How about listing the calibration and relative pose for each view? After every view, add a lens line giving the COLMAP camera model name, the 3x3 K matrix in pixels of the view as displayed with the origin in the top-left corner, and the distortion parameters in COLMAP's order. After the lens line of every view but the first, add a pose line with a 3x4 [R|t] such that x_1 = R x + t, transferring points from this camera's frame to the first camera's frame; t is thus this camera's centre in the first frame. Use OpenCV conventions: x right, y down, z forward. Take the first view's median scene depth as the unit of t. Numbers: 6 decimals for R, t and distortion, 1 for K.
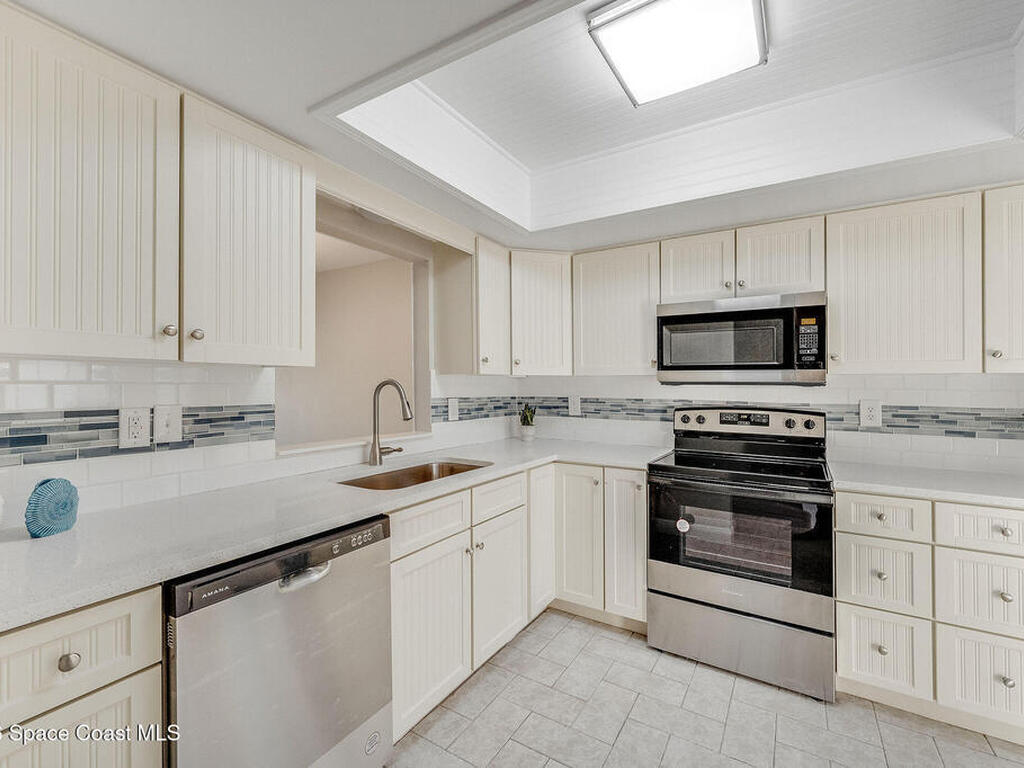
lens RADIAL K [[456.5, 0, 517.1], [0, 456.5, 382.7], [0, 0, 1]] dist [0.002512, 0.000322]
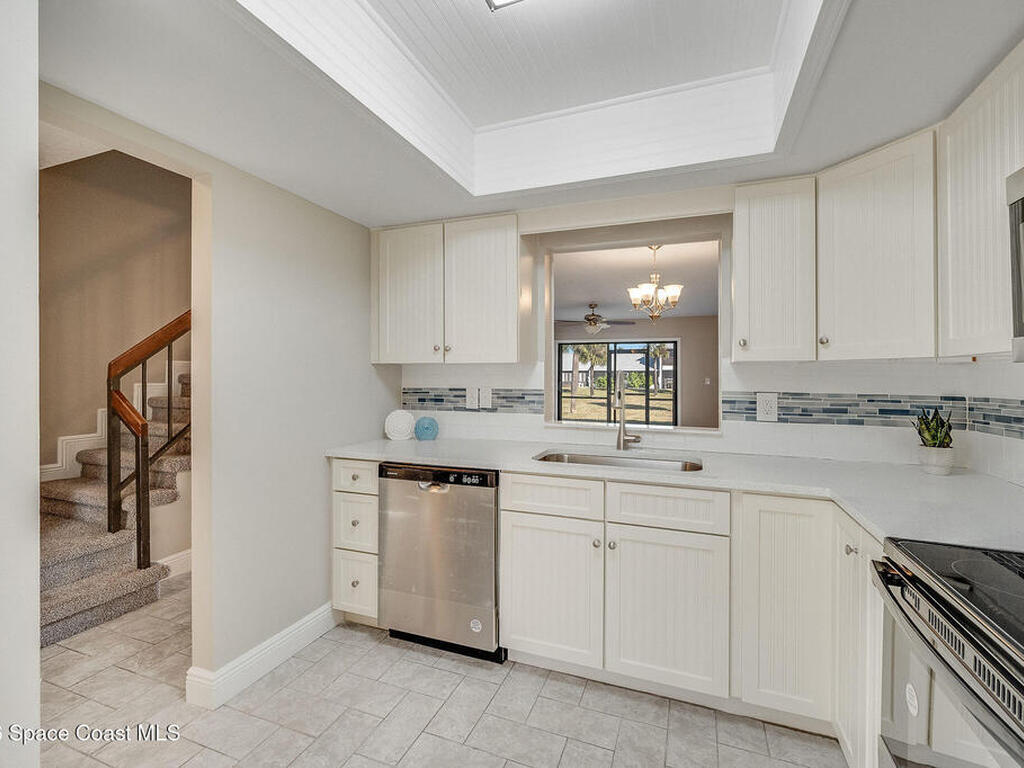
lens RADIAL K [[462.6, 0, 518.8], [0, 462.6, 375.7], [0, 0, 1]] dist [0.001631, -0.001086]
pose [[0.185276, -0.003580, -0.982680, 0.721399], [0.003313, 0.999990, -0.003018, 0.007094], [0.982681, -0.002697, 0.185286, 0.551372]]
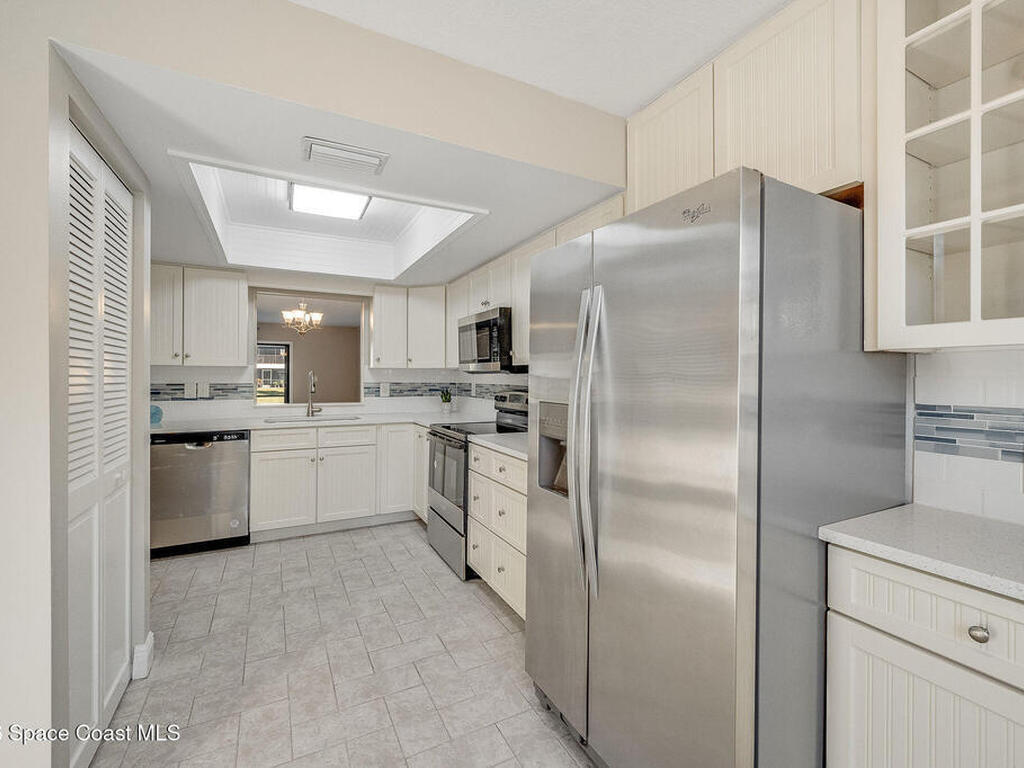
lens RADIAL K [[462.6, 0, 520.6], [0, 462.6, 362.9], [0, 0, 1]] dist [0.001631, -0.001086]
pose [[0.865150, -0.014686, -0.501298, 1.404141], [0.003022, 0.999706, -0.024072, 0.005906], [0.501504, 0.019311, 0.864940, -0.227633]]
